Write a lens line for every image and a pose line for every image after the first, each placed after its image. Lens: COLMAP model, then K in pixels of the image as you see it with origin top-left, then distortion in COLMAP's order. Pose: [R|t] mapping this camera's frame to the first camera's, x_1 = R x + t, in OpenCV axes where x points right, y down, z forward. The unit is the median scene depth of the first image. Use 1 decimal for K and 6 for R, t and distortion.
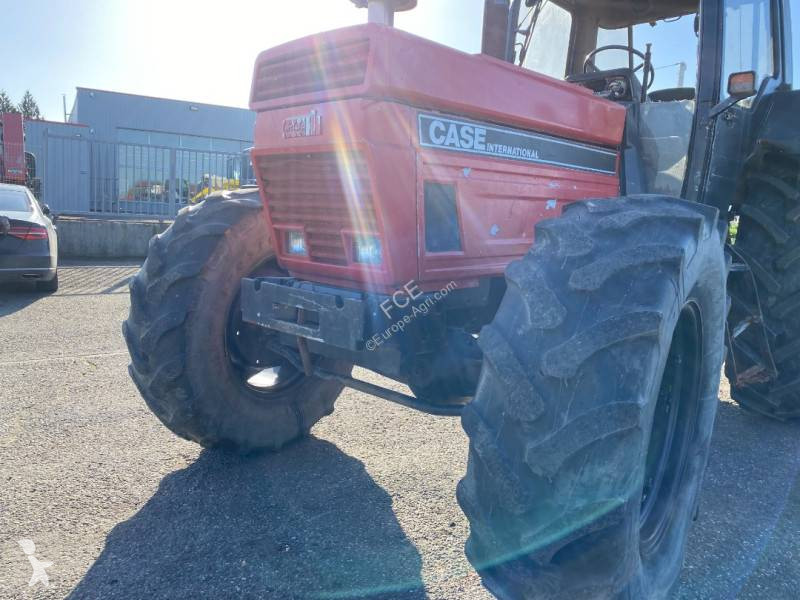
lens RADIAL K [[601.9, 0, 396.7], [0, 601.9, 295.9], [0, 0, 1]] dist [0.043750, -0.043515]
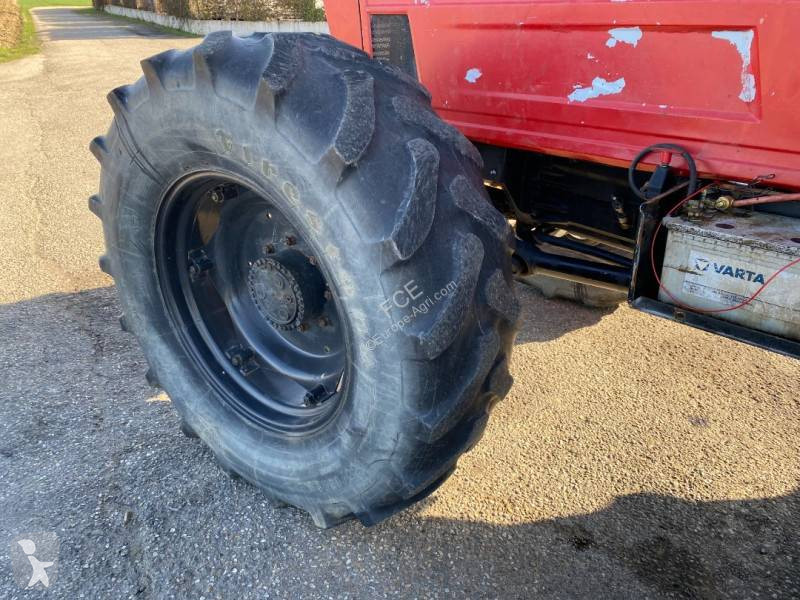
lens RADIAL K [[608.0, 0, 400.0], [0, 608.0, 300.0], [0, 0, 1]] dist [0.048045, -0.051283]
pose [[-0.019587, 0.395106, -0.918427, 0.814137], [-0.138472, 0.908678, 0.393865, -0.120030], [0.990173, 0.134891, 0.036913, 0.772924]]
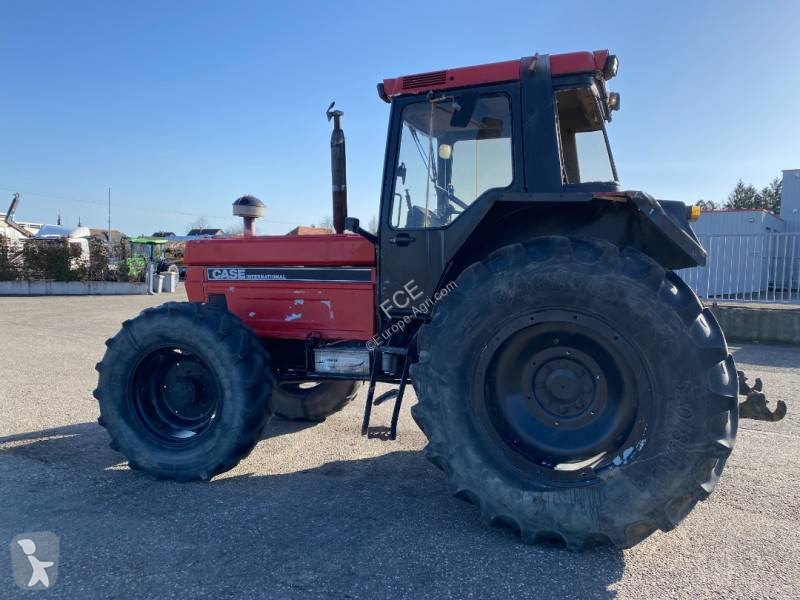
lens RADIAL K [[623.8, 0, 403.1], [0, 623.8, 297.5], [0, 0, 1]] dist [0.057417, -0.078882]
pose [[0.373544, 0.009511, -0.927564, 2.019129], [-0.123767, 0.991518, -0.039676, -0.122782], [0.919318, 0.129623, 0.371553, 0.556880]]
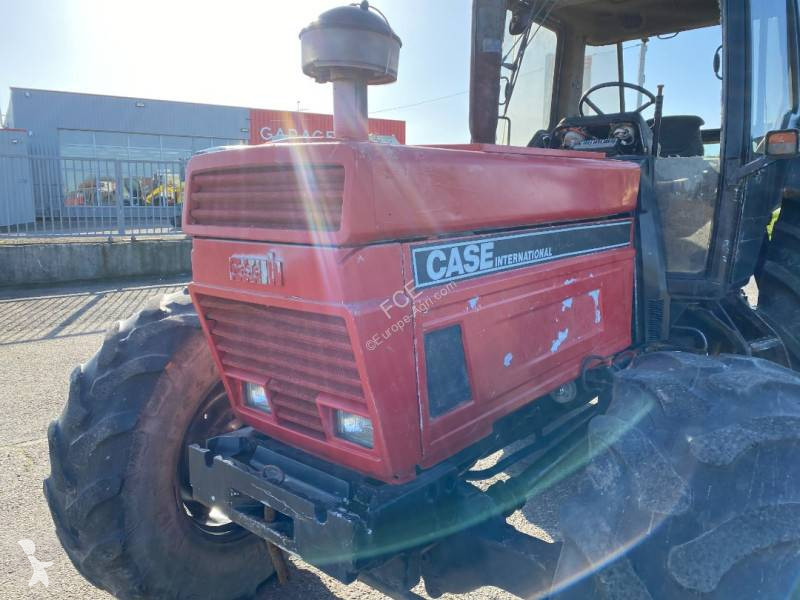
lens RADIAL K [[617.3, 0, 400.0], [0, 617.3, 300.0], [0, 0, 1]] dist [0.047016, -0.072688]
pose [[0.996494, -0.055586, 0.062533, -0.021551], [0.053531, 0.997985, 0.034078, -0.187726], [-0.064301, -0.030611, 0.997461, 0.166748]]
